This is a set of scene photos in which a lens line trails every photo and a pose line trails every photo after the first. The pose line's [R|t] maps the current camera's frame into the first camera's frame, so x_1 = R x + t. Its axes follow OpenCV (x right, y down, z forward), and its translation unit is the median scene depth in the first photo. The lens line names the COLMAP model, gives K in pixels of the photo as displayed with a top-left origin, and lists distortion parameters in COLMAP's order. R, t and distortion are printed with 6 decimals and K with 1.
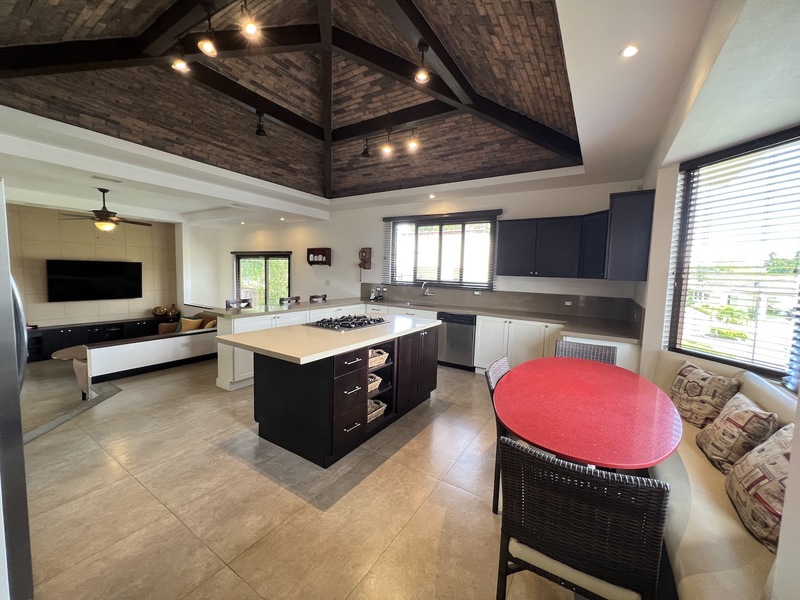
lens RADIAL K [[319.7, 0, 400.7], [0, 319.7, 300.1], [0, 0, 1]] dist [-0.002542, 0.000326]
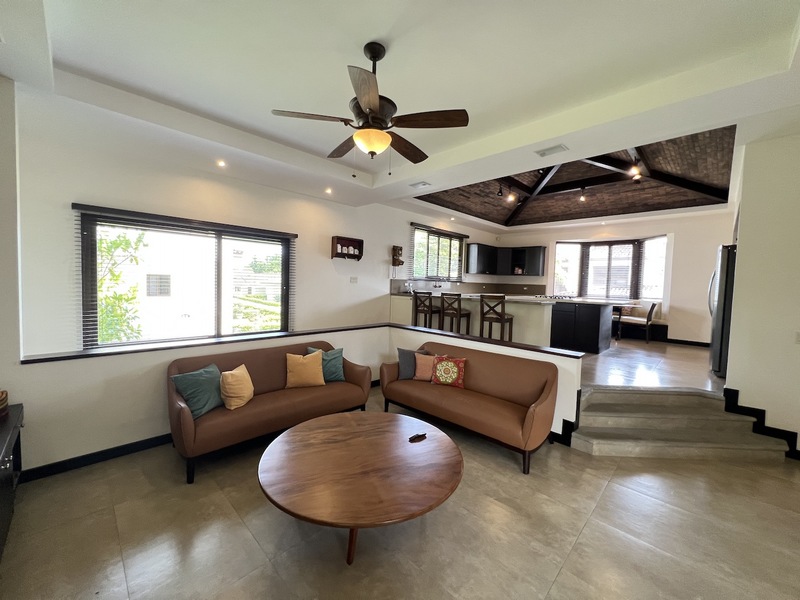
lens RADIAL K [[319.7, 0, 401.6], [0, 319.7, 299.1], [0, 0, 1]] dist [-0.002542, 0.000326]
pose [[0.197903, -0.077664, 0.977140, -1.042332], [0.062188, 0.995843, 0.066555, -0.053075], [-0.978247, 0.047595, 0.201910, 0.711814]]
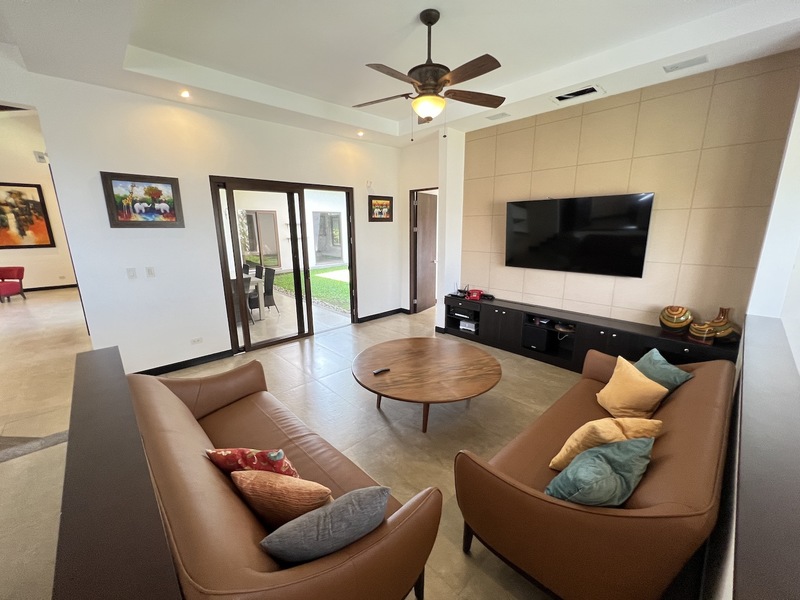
lens RADIAL K [[319.7, 0, 399.8], [0, 319.7, 299.8], [0, 0, 1]] dist [-0.002542, 0.000326]
pose [[-0.242955, 0.194138, -0.950412, -0.336973], [-0.091669, 0.970789, 0.221734, -0.050395], [0.965697, 0.140994, -0.218062, 0.861011]]
